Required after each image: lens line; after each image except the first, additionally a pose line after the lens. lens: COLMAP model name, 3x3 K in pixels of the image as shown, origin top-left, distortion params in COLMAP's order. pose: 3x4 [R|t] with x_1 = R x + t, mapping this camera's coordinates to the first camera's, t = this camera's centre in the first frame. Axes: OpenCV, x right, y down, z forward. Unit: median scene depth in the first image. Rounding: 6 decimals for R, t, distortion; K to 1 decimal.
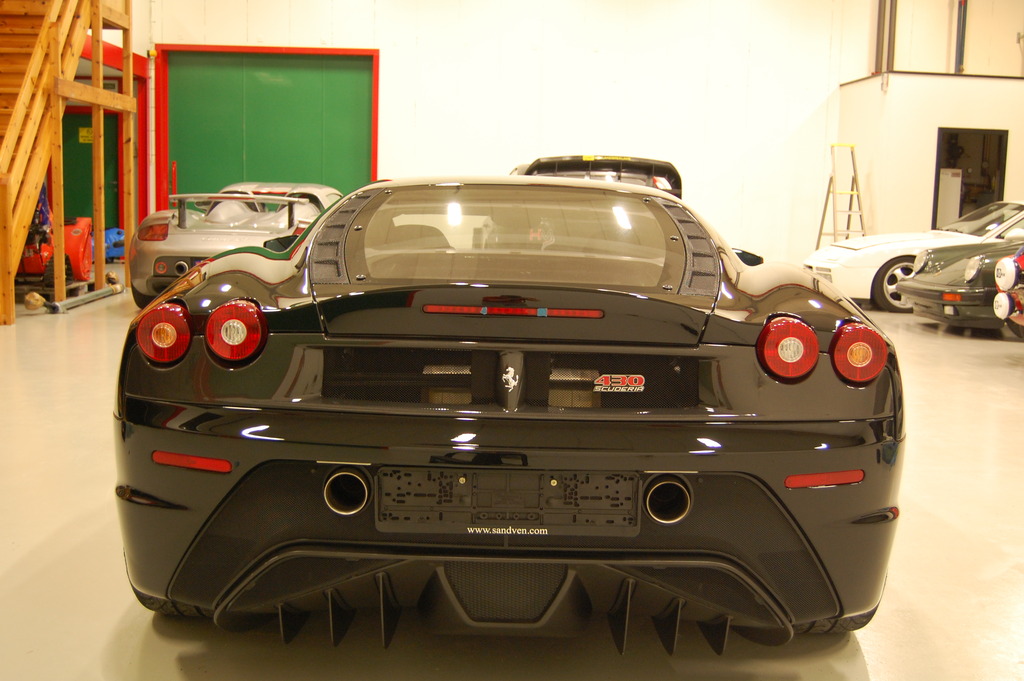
lens RADIAL K [[1139.2, 0, 512.0], [0, 1139.2, 340.5], [0, 0, 1]] dist [-0.022462, -0.028219]
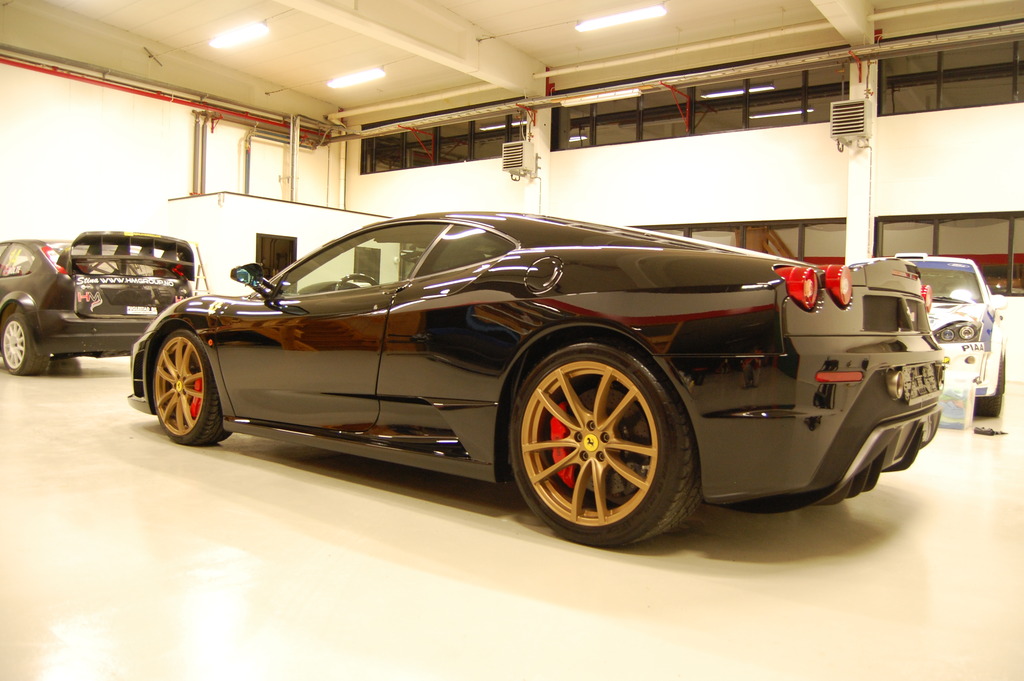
lens RADIAL K [[805.2, 0, 512.0], [0, 805.2, 340.5], [0, 0, 1]] dist [-0.071163, 0.008738]
pose [[0.631785, -0.037541, 0.774234, -0.266841], [0.093310, 0.995247, -0.027885, 0.010271], [-0.769507, 0.089861, 0.632285, 0.140383]]
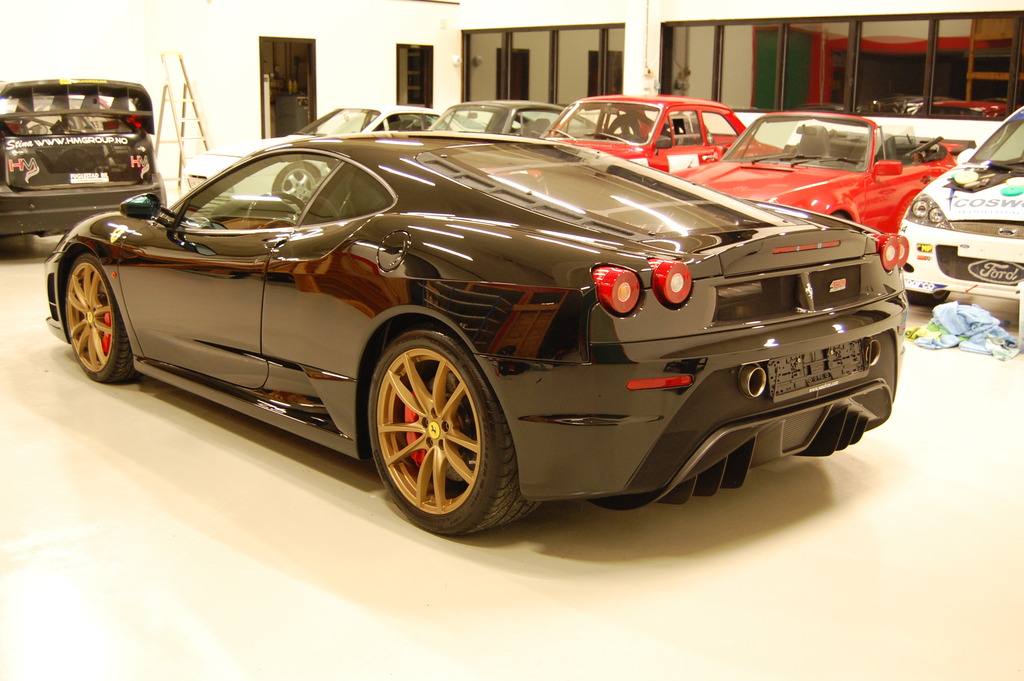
lens RADIAL K [[1177.5, 0, 512.0], [0, 1177.5, 340.5], [0, 0, 1]] dist [-0.022810, -0.044283]
pose [[0.737168, -0.157235, 0.657161, -0.272012], [0.097373, 0.987118, 0.126955, -0.028416], [-0.668657, -0.029598, 0.742982, 0.015651]]
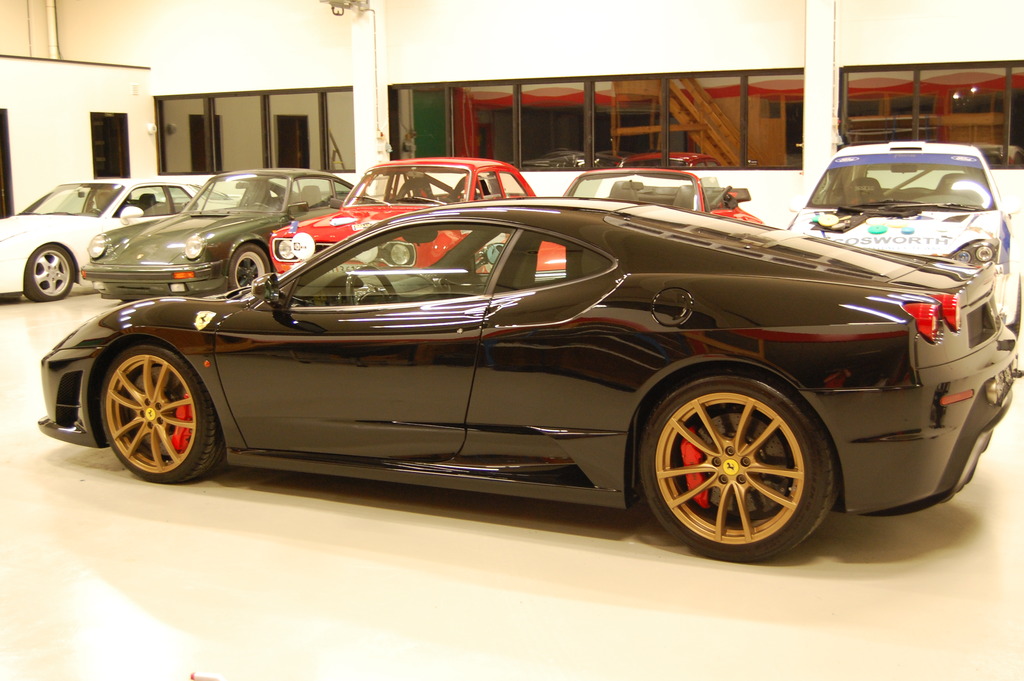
lens RADIAL K [[1231.7, 0, 512.0], [0, 1231.7, 340.5], [0, 0, 1]] dist [-0.024434, -0.018923]
pose [[0.450070, -0.169524, 0.876754, -0.423181], [0.147806, 0.982415, 0.114080, -0.053703], [-0.880676, 0.078245, 0.467213, 0.151486]]
